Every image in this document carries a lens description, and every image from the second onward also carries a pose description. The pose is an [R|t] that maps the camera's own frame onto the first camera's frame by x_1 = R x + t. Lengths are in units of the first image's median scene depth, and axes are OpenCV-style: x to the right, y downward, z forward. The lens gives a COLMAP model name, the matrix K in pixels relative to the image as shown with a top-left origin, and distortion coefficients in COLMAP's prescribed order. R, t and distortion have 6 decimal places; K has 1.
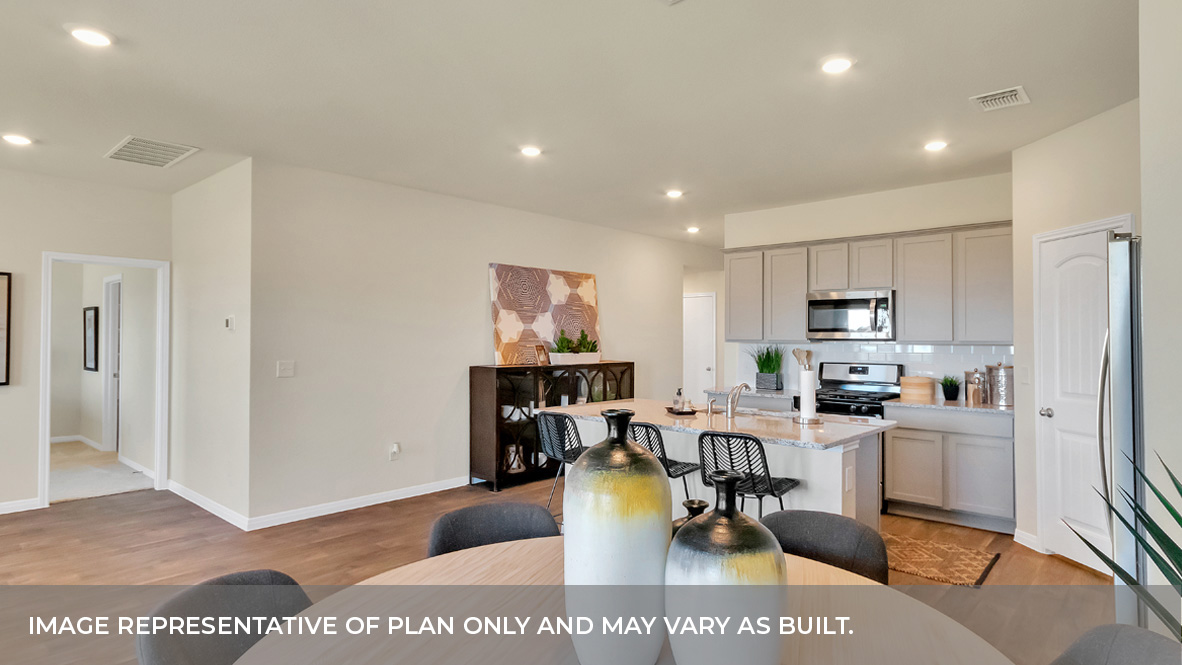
lens RADIAL K [[642.0, 0, 591.0], [0, 642.0, 332.5], [0, 0, 1]] dist [0.000334, 0.000299]
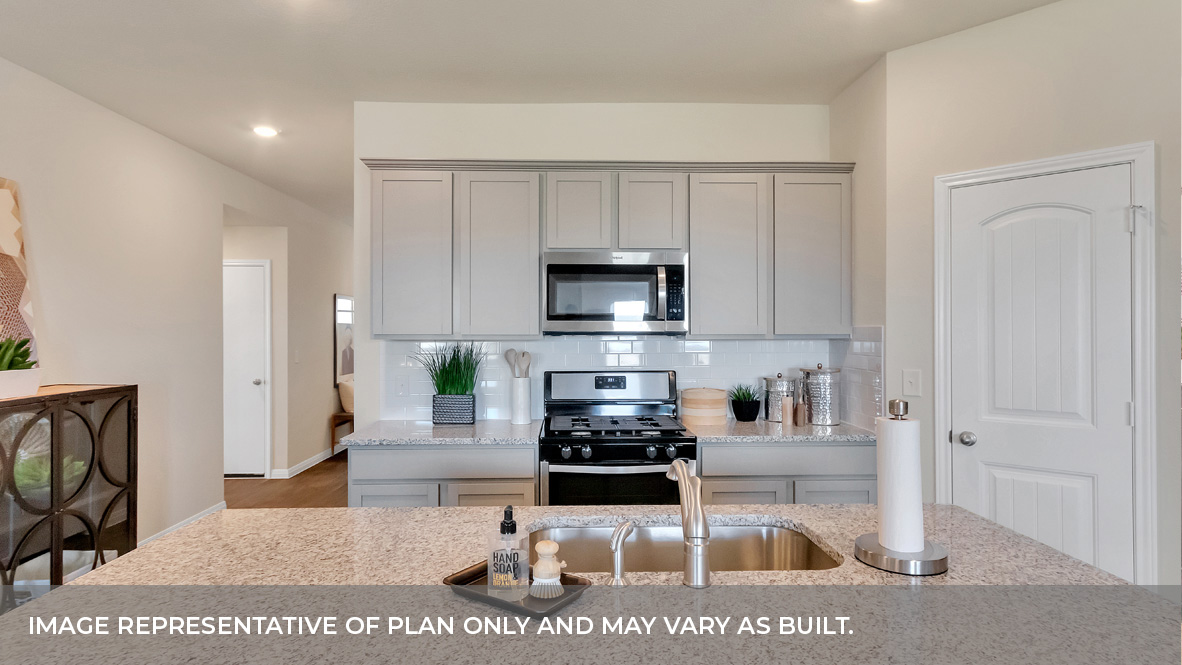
lens RADIAL K [[614.5, 0, 591.0], [0, 614.5, 332.5], [0, 0, 1]] dist [-0.000289, 0.000348]
pose [[0.705291, -0.003248, 0.708910, -0.019147], [-0.002079, 0.999976, 0.006650, 0.006472], [-0.708915, -0.006164, 0.705267, 0.591700]]
